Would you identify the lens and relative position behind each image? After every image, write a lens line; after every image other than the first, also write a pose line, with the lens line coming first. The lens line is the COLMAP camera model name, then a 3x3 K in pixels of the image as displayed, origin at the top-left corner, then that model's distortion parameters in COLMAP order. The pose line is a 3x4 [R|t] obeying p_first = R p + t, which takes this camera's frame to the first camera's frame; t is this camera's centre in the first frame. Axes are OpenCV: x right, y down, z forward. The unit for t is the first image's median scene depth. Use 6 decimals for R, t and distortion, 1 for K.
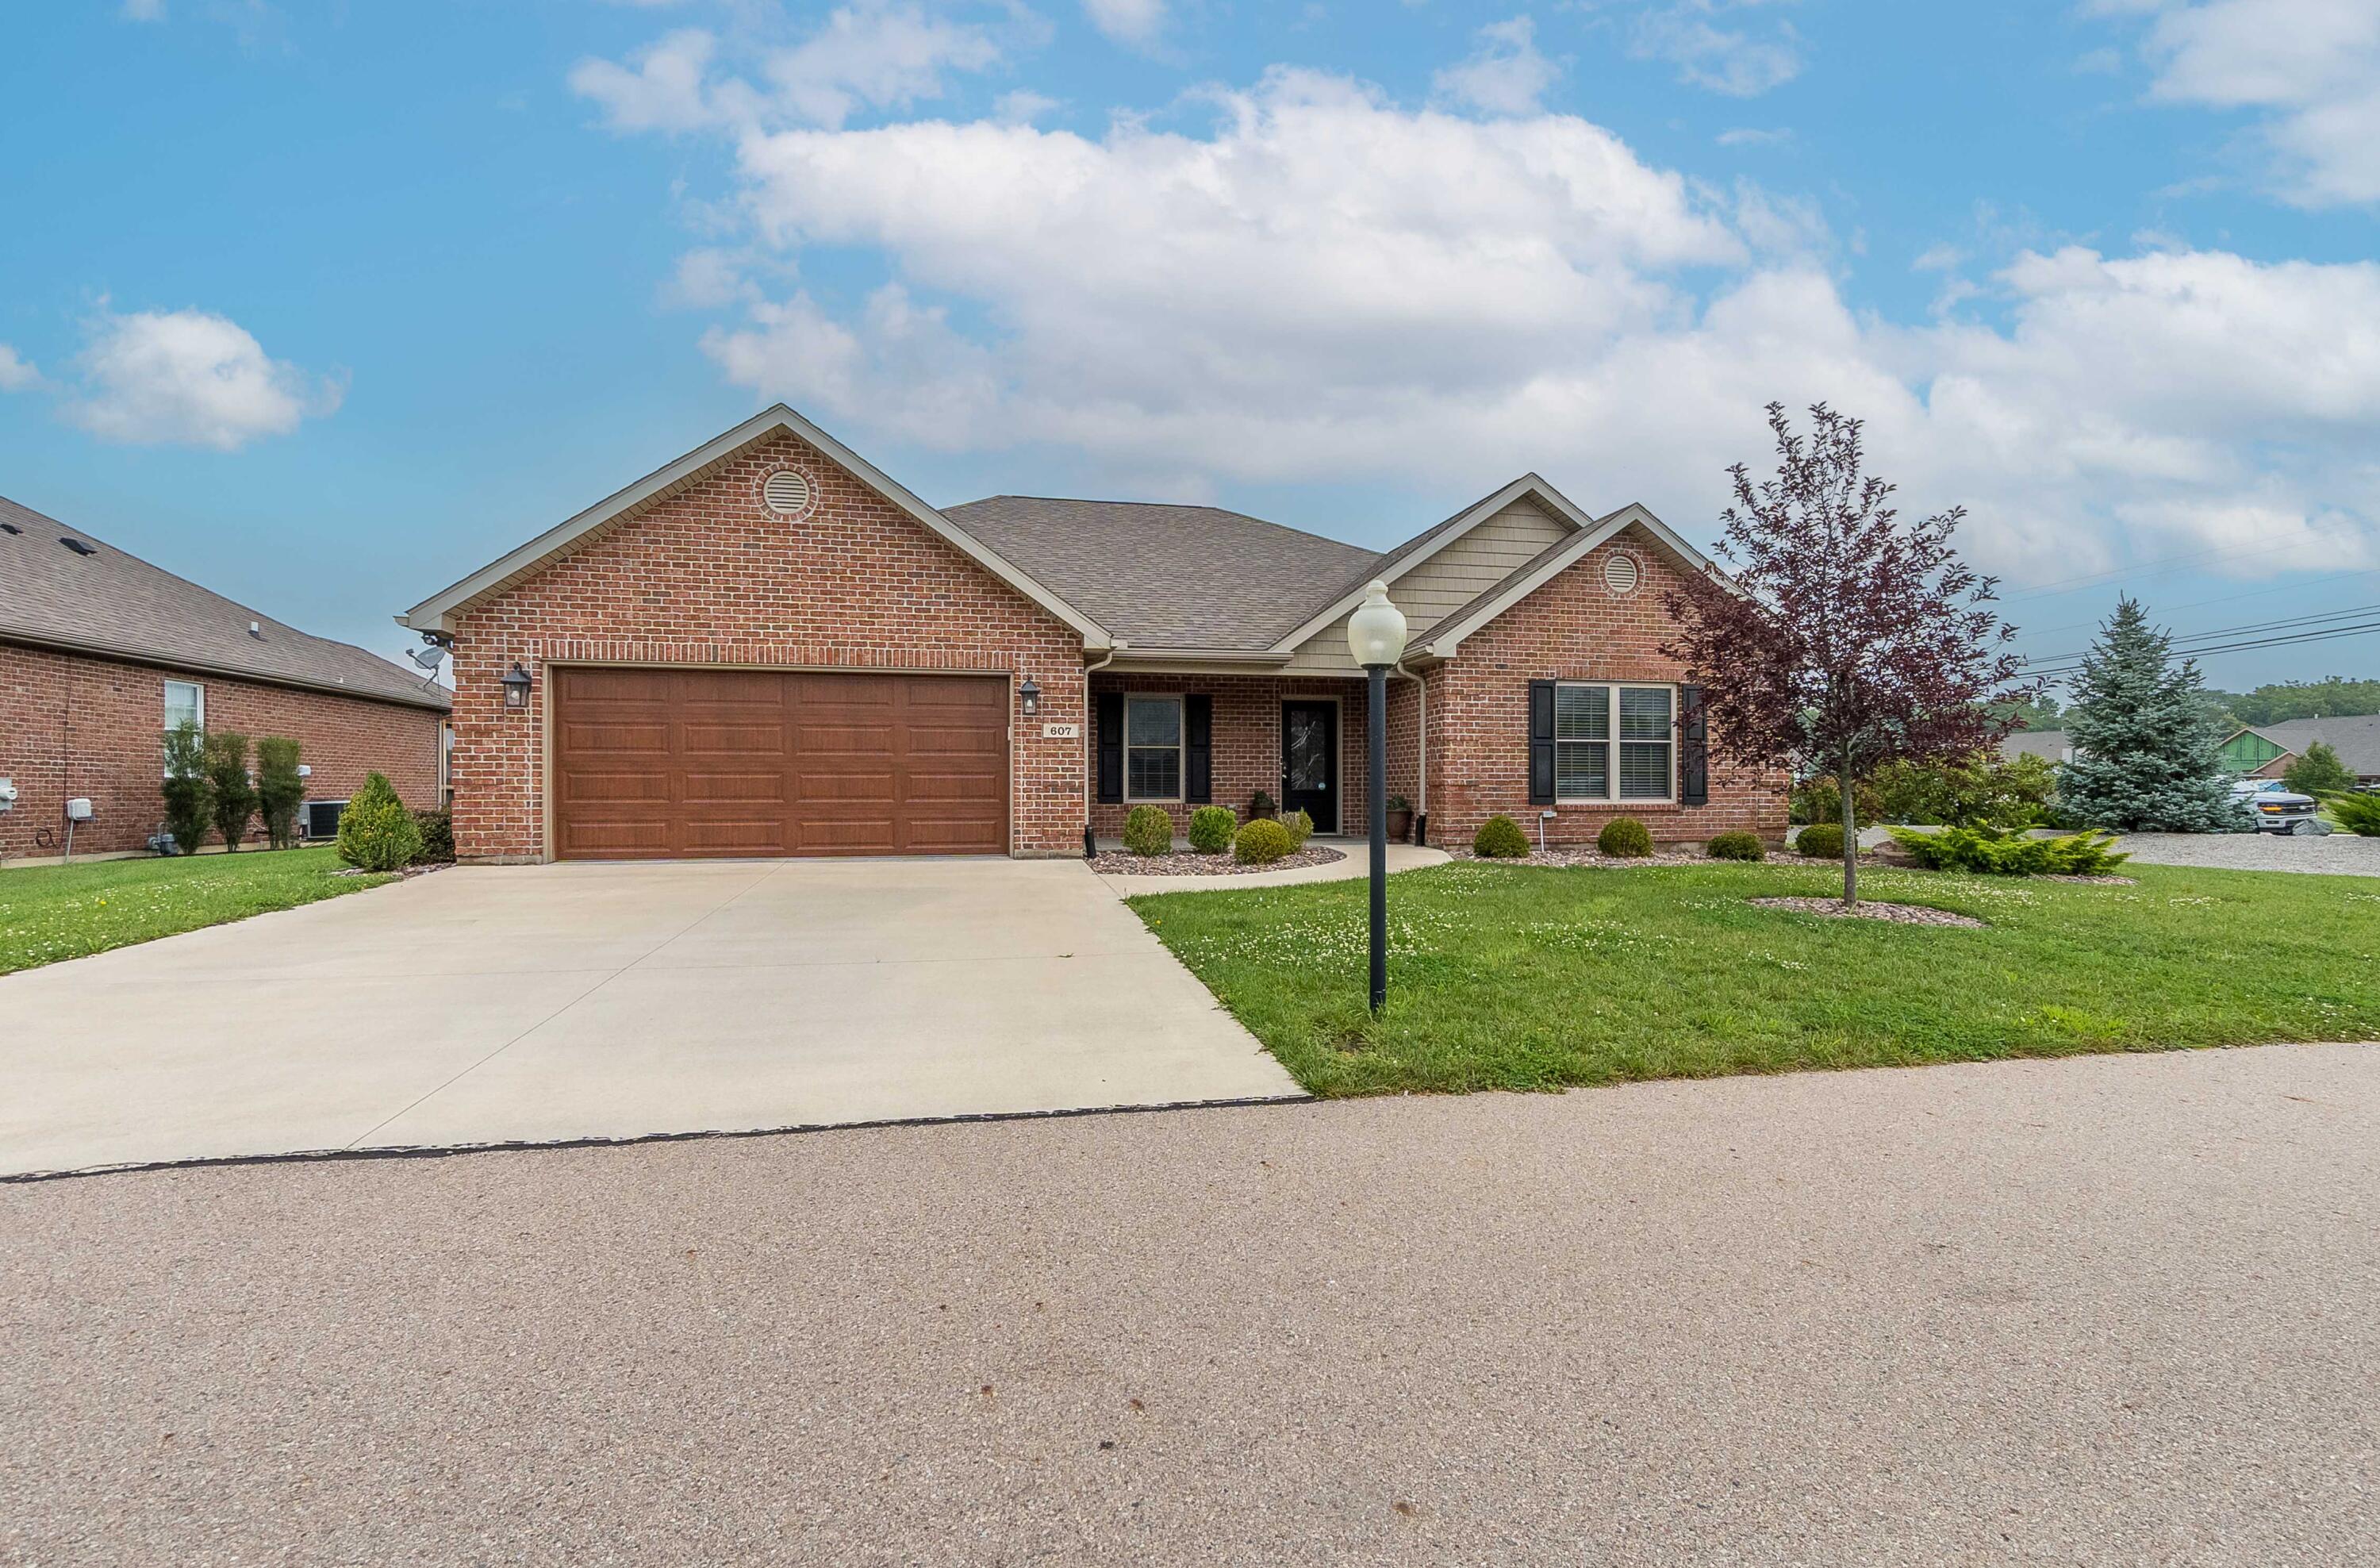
lens RADIAL K [[1019.4, 0, 1189.0], [0, 1019.4, 772.1], [0, 0, 1]] dist [-0.012737, 0.006551]
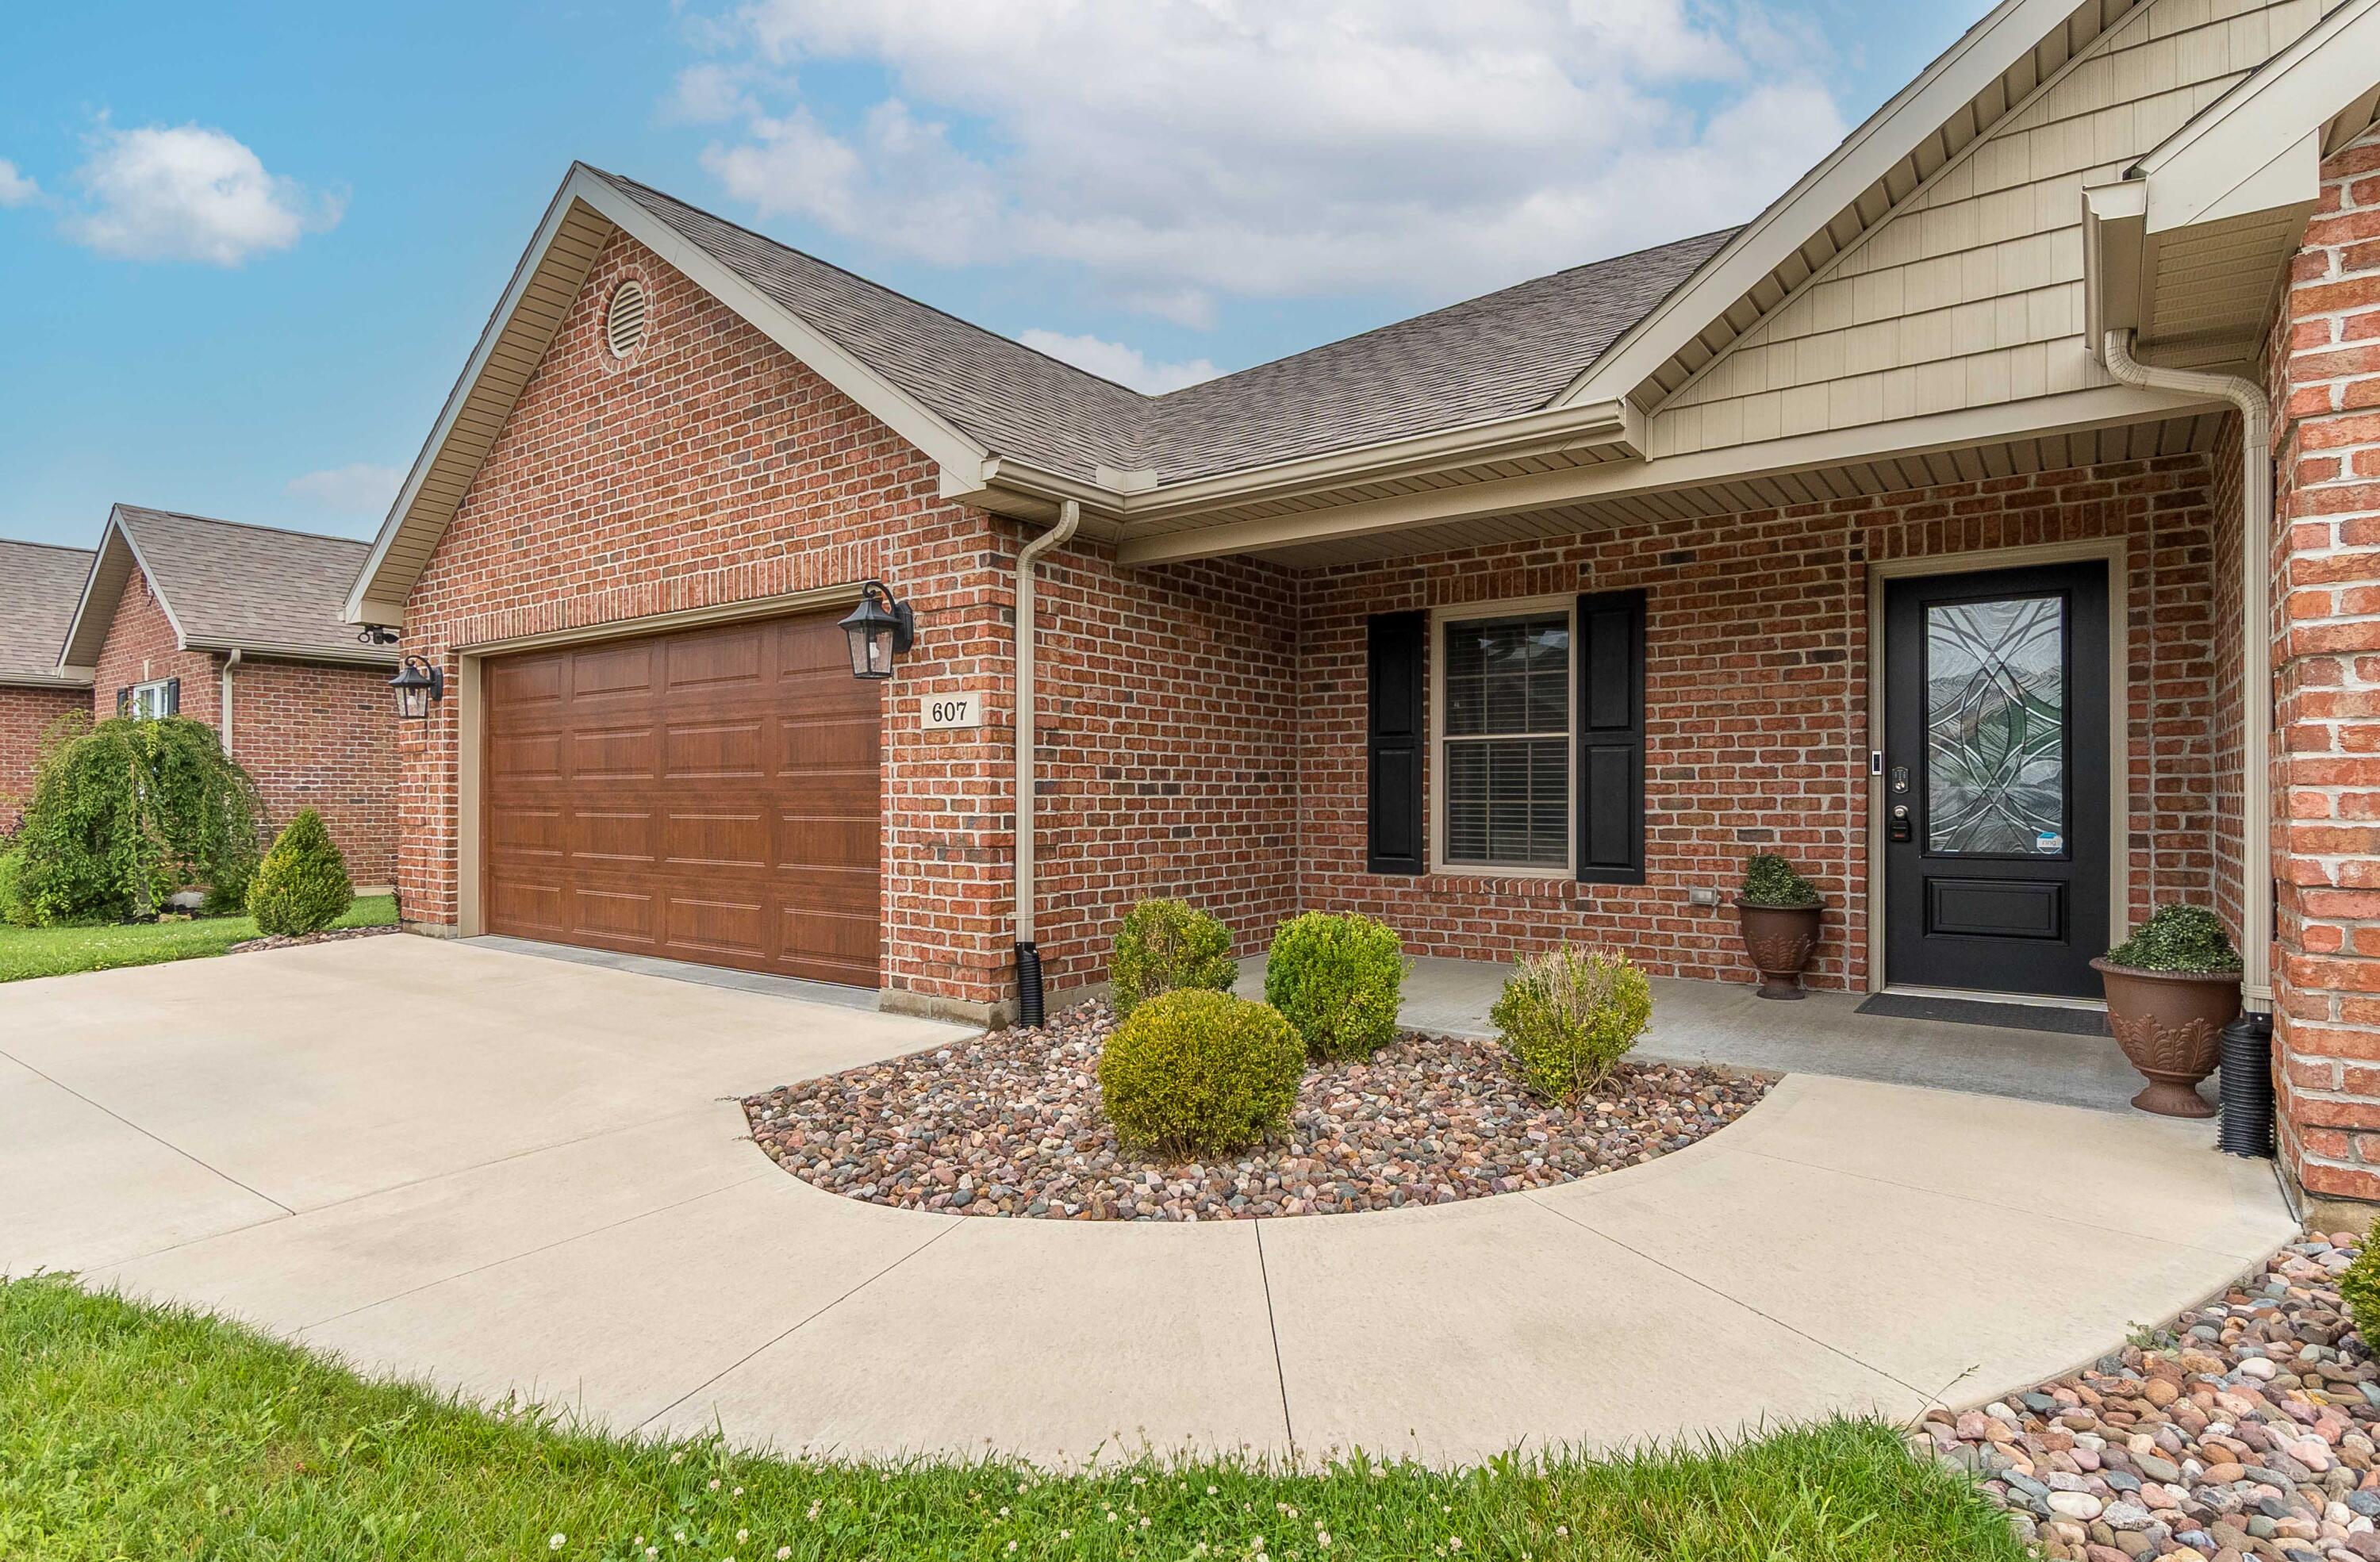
lens RADIAL K [[1223.0, 0, 1190.0], [0, 1223.0, 781.0], [0, 0, 1]] dist [-0.001193, -0.000559]
pose [[0.661584, -0.009502, -0.749811, 0.311289], [0.013893, 0.999903, -0.000413, -0.010808], [0.749743, -0.010144, 0.661652, 0.748009]]
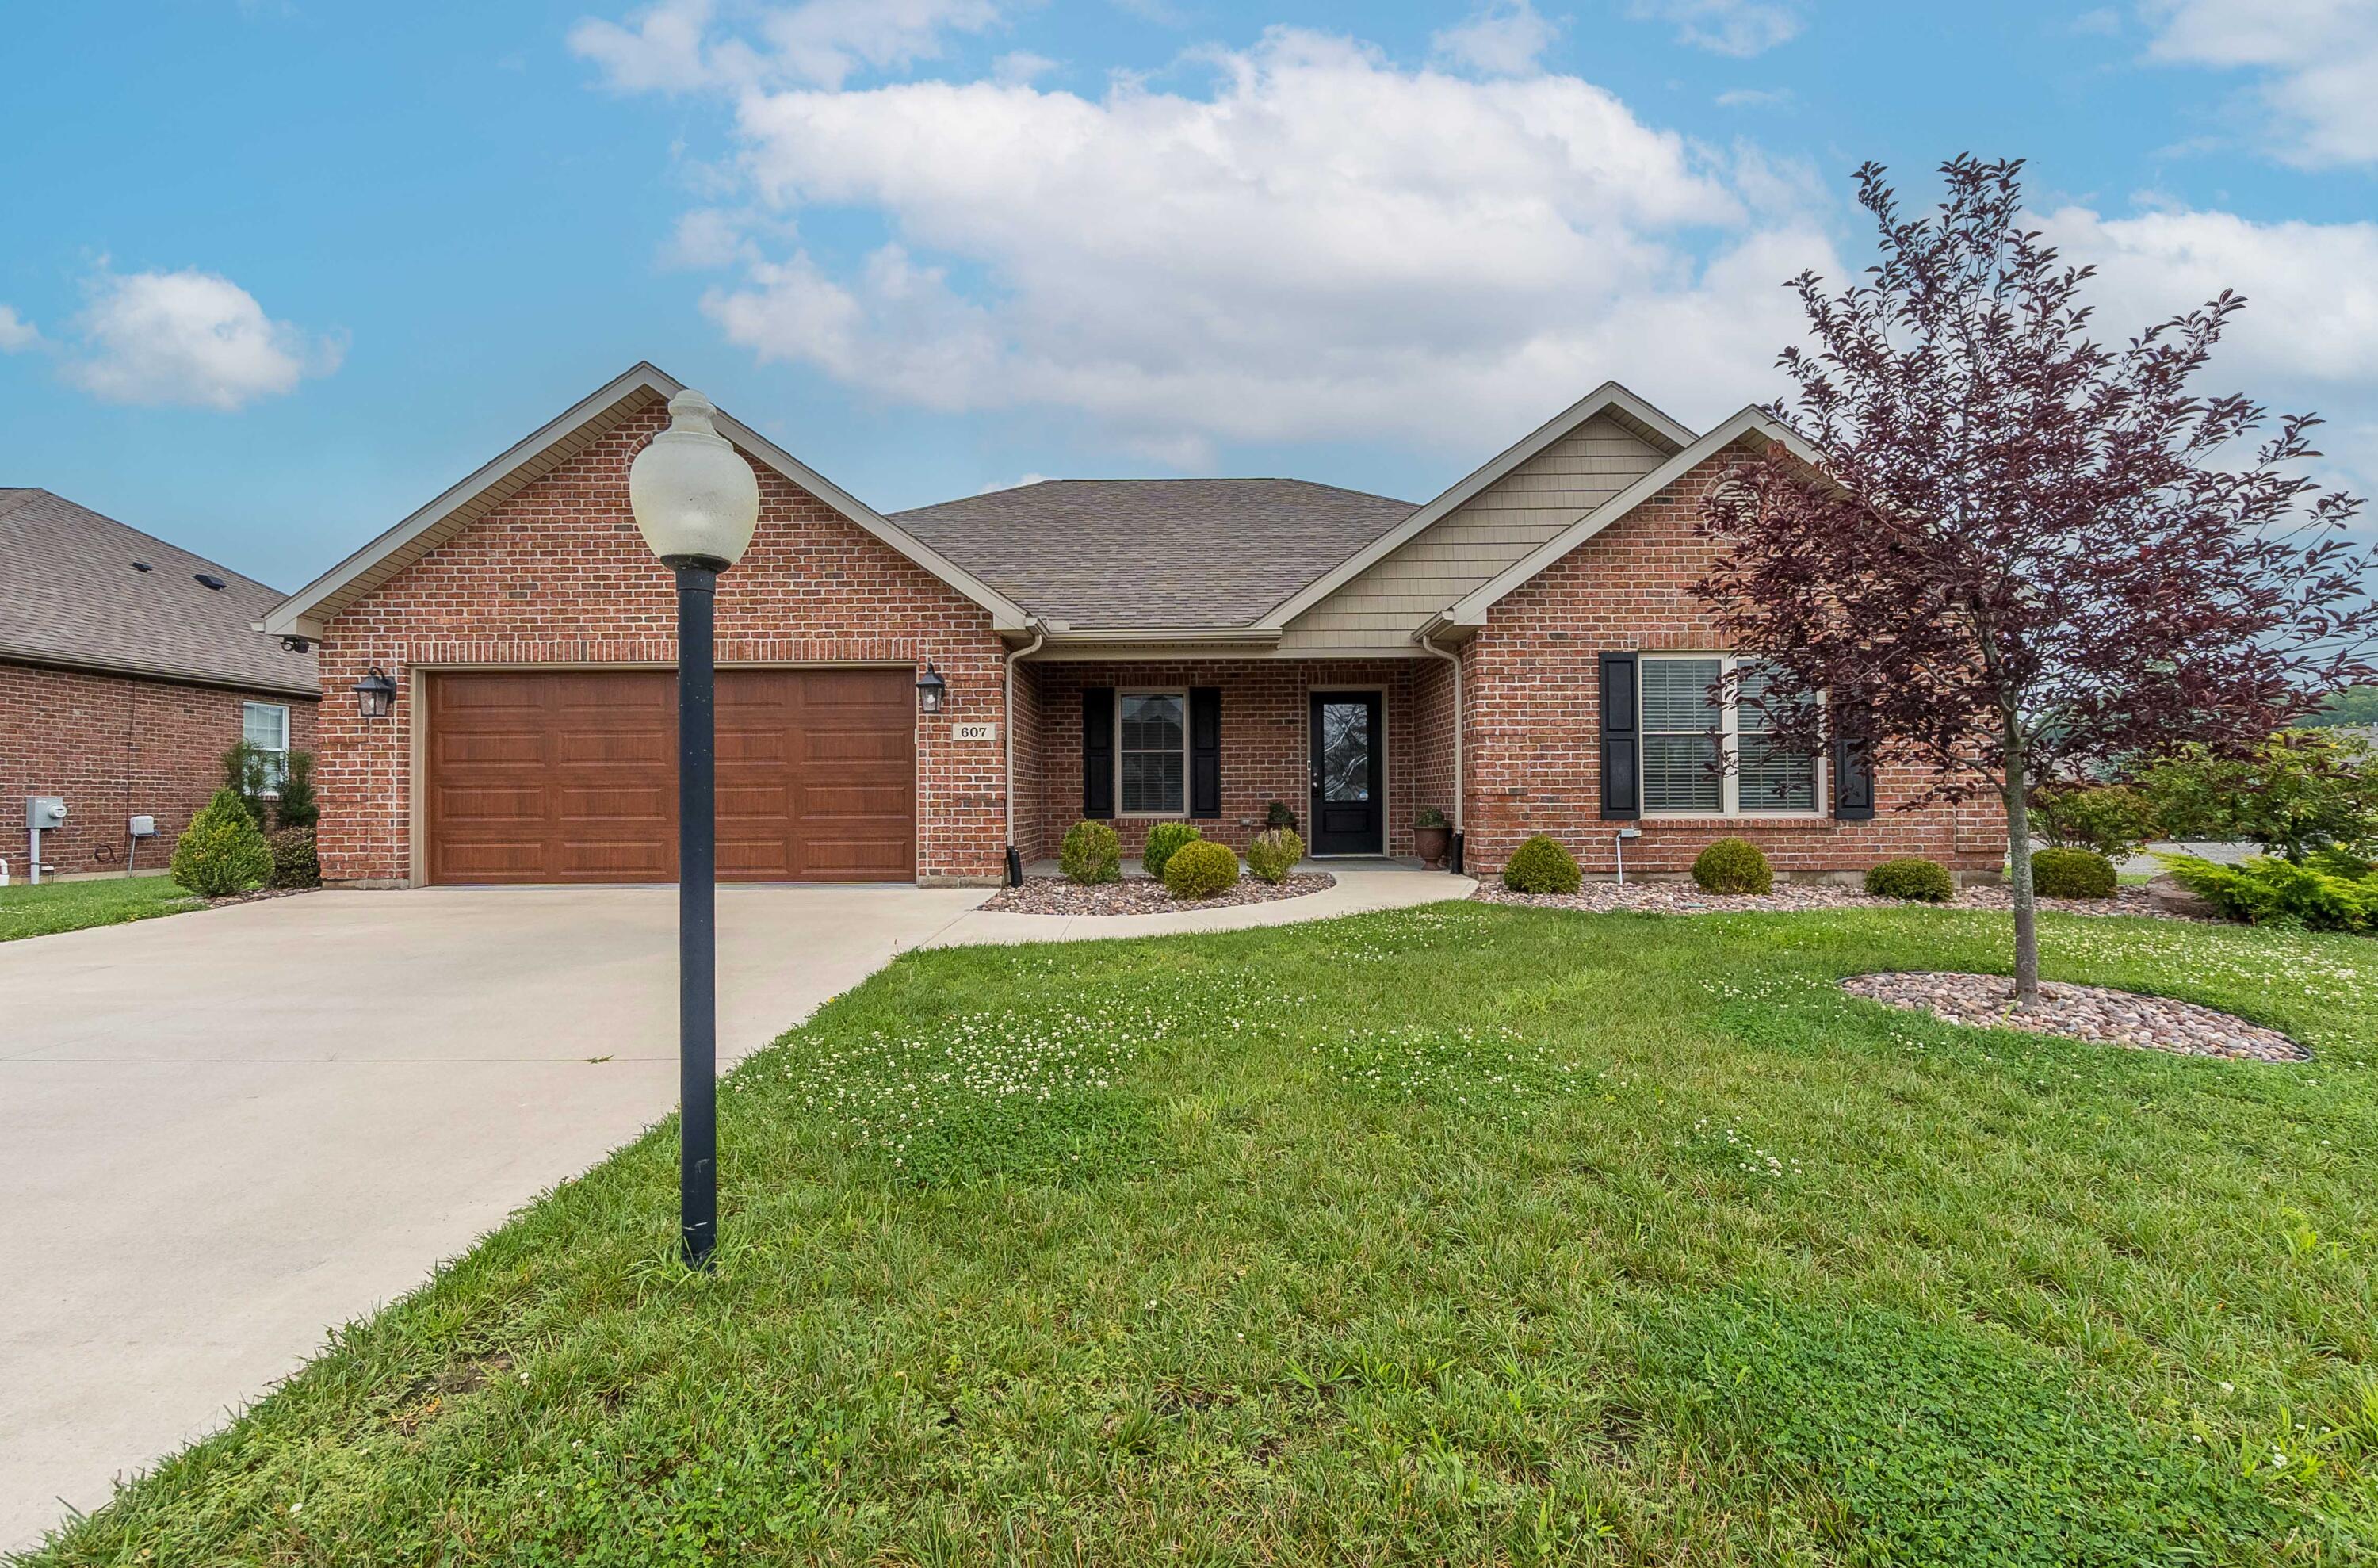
lens RADIAL K [[1018.5, 0, 1188.0], [0, 1018.5, 772.1], [0, 0, 1]] dist [-0.012737, 0.006551]
pose [[0.978522, -0.011226, -0.205838, 0.213173], [0.009545, 0.999912, -0.009161, 0.001000], [0.205923, 0.006999, 0.978543, 0.232433]]
